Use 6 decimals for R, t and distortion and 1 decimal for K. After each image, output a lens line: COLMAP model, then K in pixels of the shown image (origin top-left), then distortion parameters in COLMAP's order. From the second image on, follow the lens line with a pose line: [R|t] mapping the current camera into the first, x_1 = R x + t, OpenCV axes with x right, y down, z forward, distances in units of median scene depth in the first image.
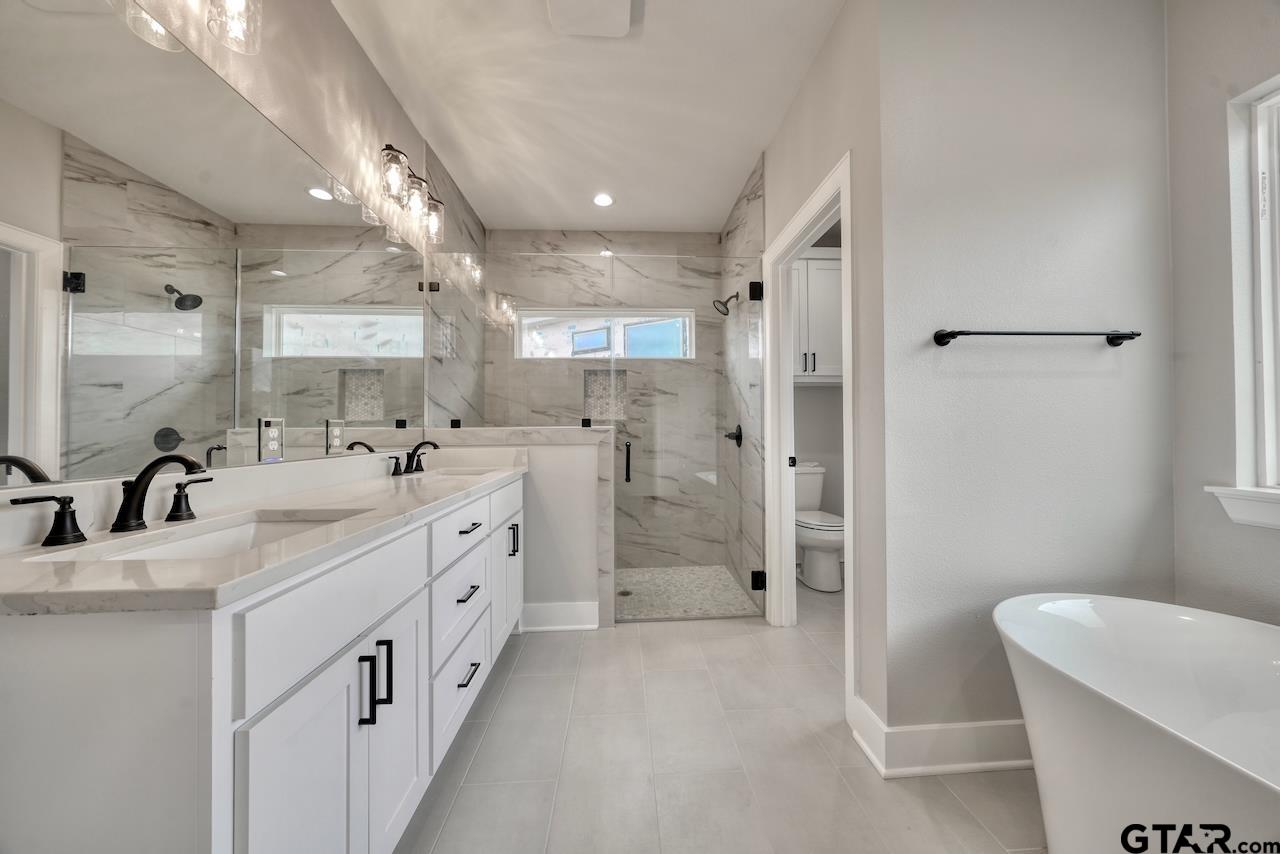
lens RADIAL K [[431.3, 0, 645.0], [0, 431.3, 424.1], [0, 0, 1]] dist [-0.005051, 0.000714]
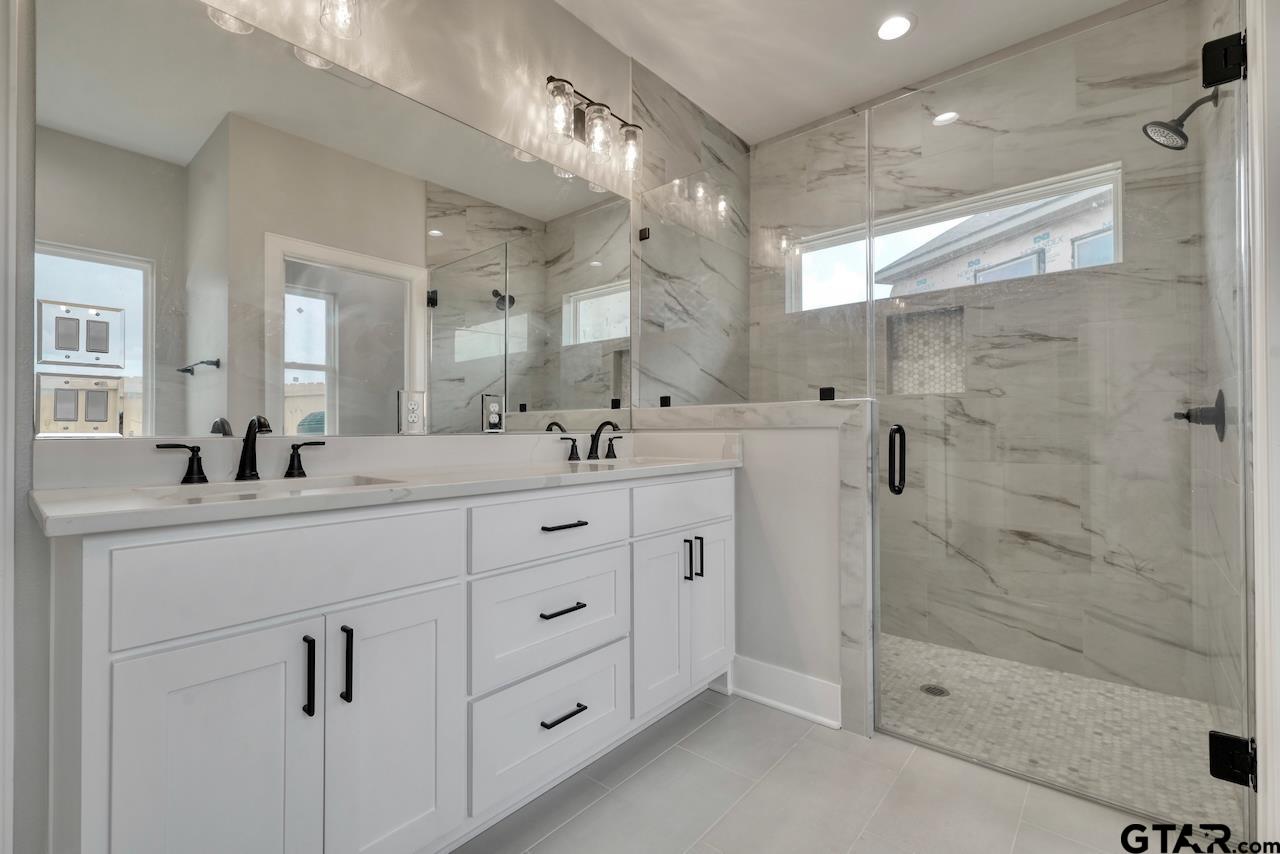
lens RADIAL K [[559.3, 0, 643.6], [0, 559.3, 425.0], [0, 0, 1]] dist [-0.001772, -0.000642]
pose [[0.716964, -0.003508, -0.697102, 0.226497], [0.009766, 0.999940, 0.005011, 0.033559], [0.697042, -0.010401, 0.716955, 0.222063]]
